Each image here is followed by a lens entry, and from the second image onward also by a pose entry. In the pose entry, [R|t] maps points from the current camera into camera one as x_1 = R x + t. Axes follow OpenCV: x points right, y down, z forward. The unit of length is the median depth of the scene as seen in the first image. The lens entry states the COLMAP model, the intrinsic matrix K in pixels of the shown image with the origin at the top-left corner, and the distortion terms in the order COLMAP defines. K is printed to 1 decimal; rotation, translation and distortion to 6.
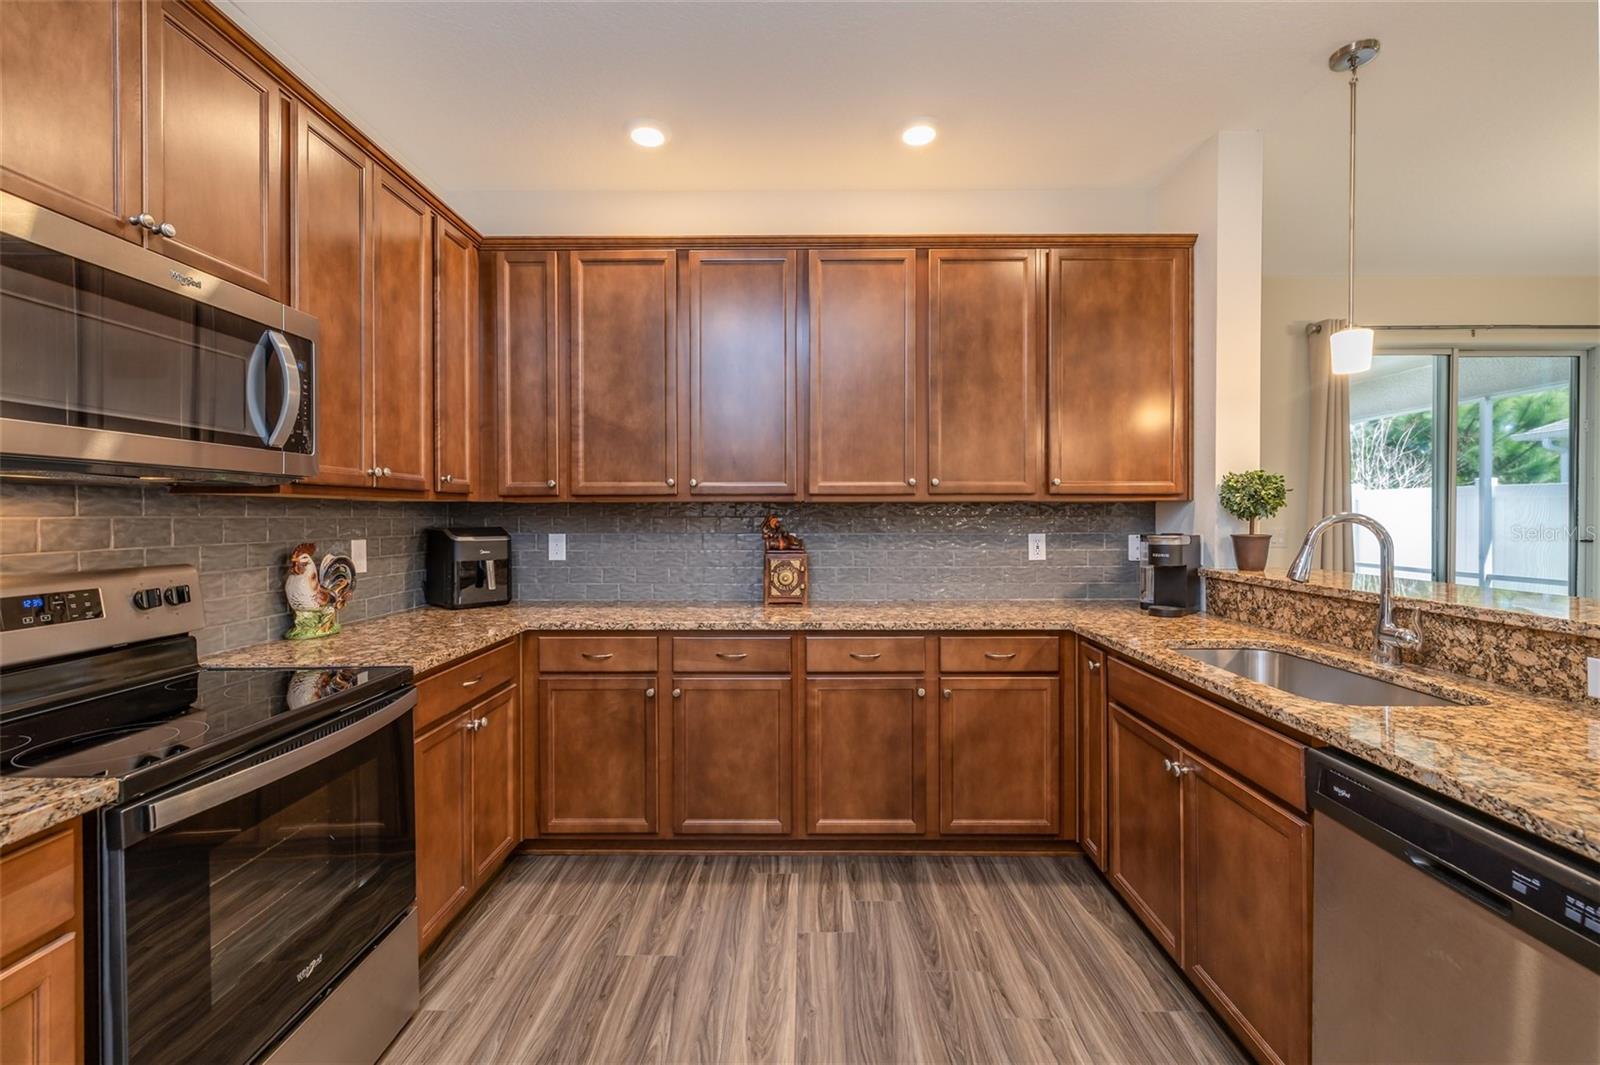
lens RADIAL K [[689.8, 0, 793.1], [0, 689.8, 525.0], [0, 0, 1]] dist [0.002742, -0.001487]
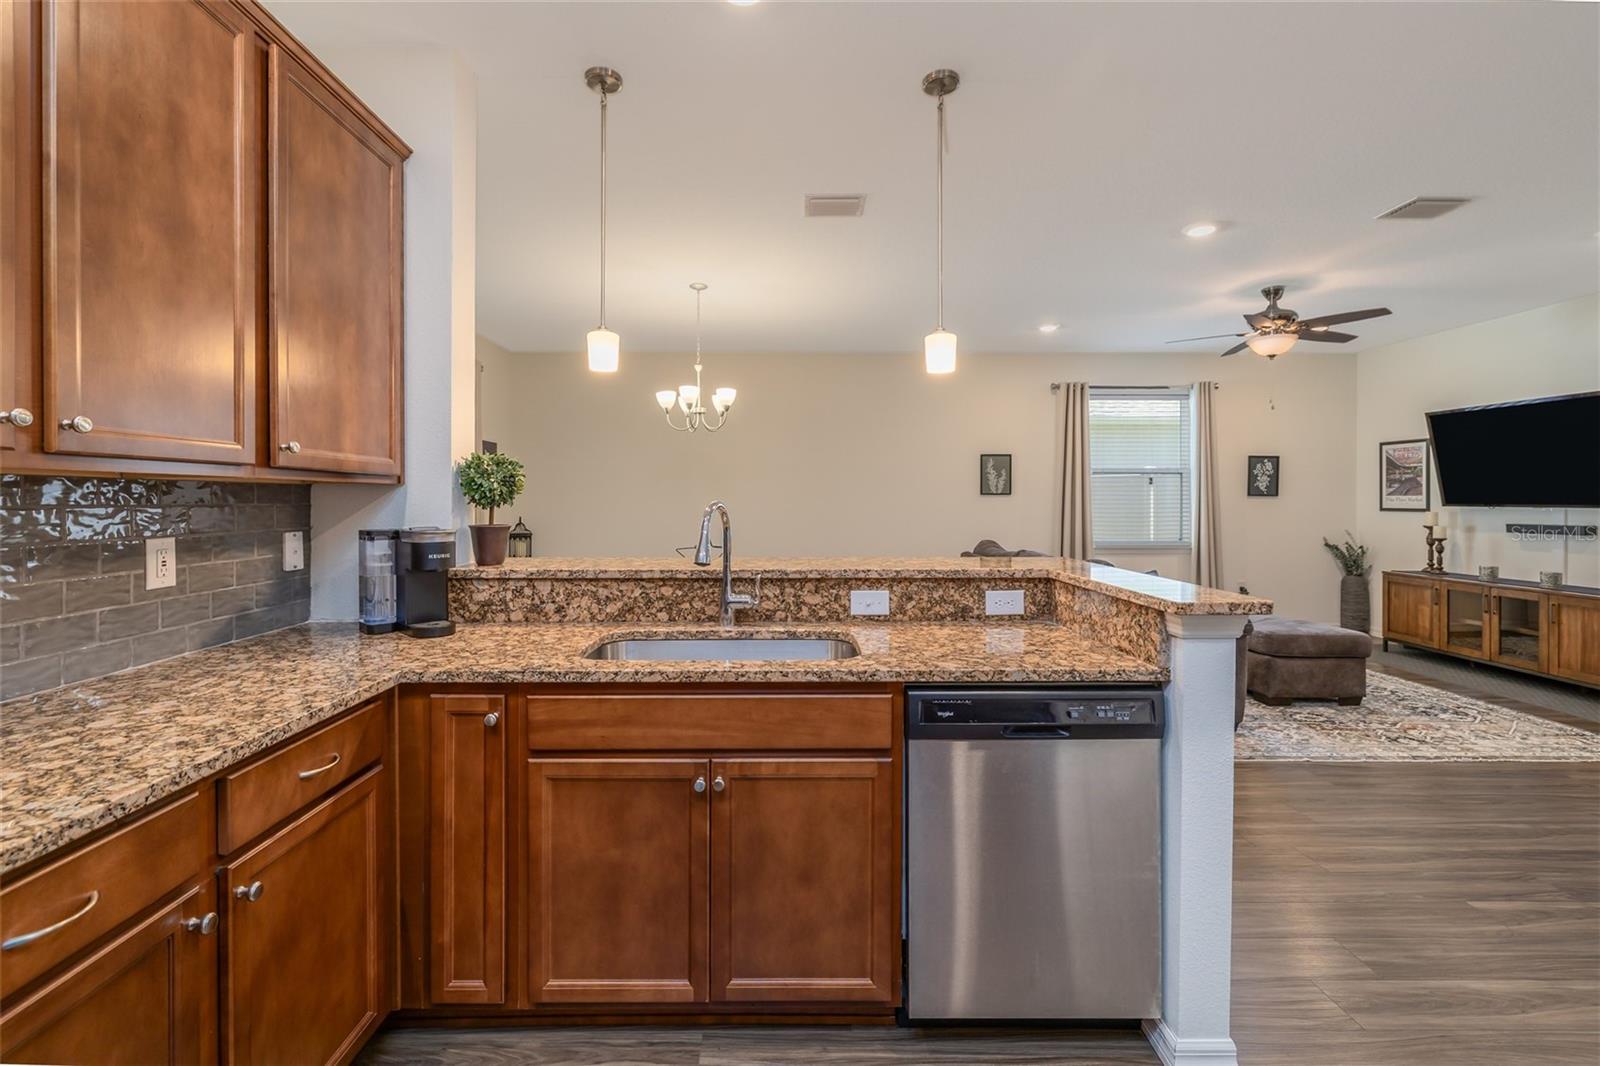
lens RADIAL K [[689.8, 0, 797.8], [0, 689.8, 496.0], [0, 0, 1]] dist [0.002742, -0.001487]
pose [[-0.054939, 0.004029, 0.998482, -0.305640], [0.011098, 0.999933, -0.003424, -0.018915], [-0.998428, 0.010893, -0.054980, 0.788542]]
